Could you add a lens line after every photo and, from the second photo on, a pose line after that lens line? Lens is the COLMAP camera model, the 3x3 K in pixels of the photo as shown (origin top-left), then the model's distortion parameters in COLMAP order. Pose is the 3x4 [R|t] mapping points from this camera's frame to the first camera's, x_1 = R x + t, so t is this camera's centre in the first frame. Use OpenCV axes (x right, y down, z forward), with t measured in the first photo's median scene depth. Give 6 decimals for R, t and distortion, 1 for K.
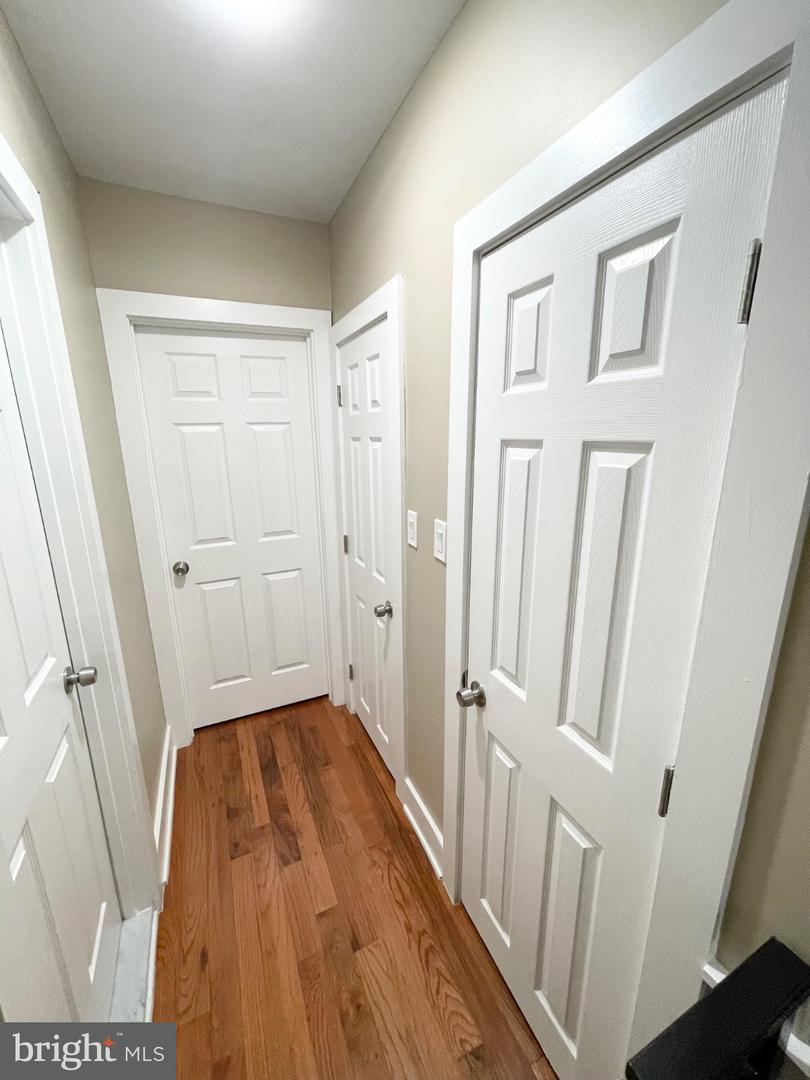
lens RADIAL K [[436.9, 0, 406.6], [0, 436.9, 541.9], [0, 0, 1]] dist [-0.000260, 0.000174]
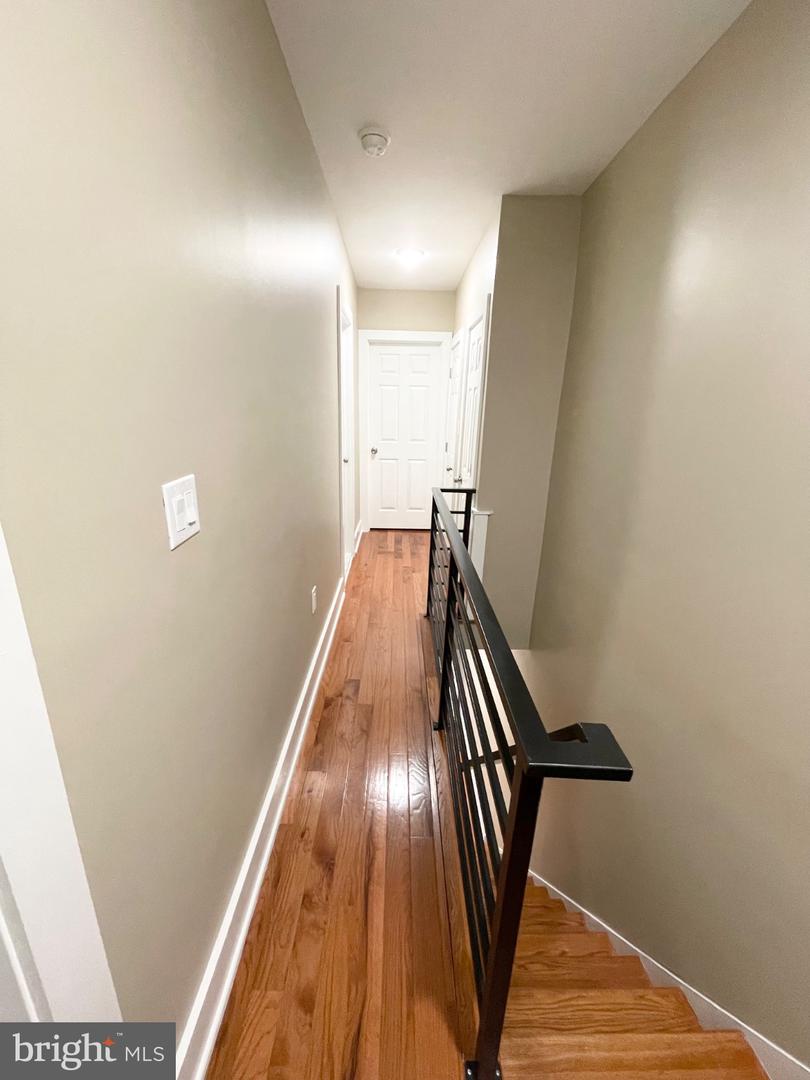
lens RADIAL K [[436.9, 0, 403.5], [0, 436.9, 537.7], [0, 0, 1]] dist [-0.000260, 0.000174]
pose [[0.910681, 0.146709, -0.386182, 0.583391], [-0.128016, 0.989019, 0.073842, 0.332889], [0.392775, -0.017809, 0.919462, -1.067180]]
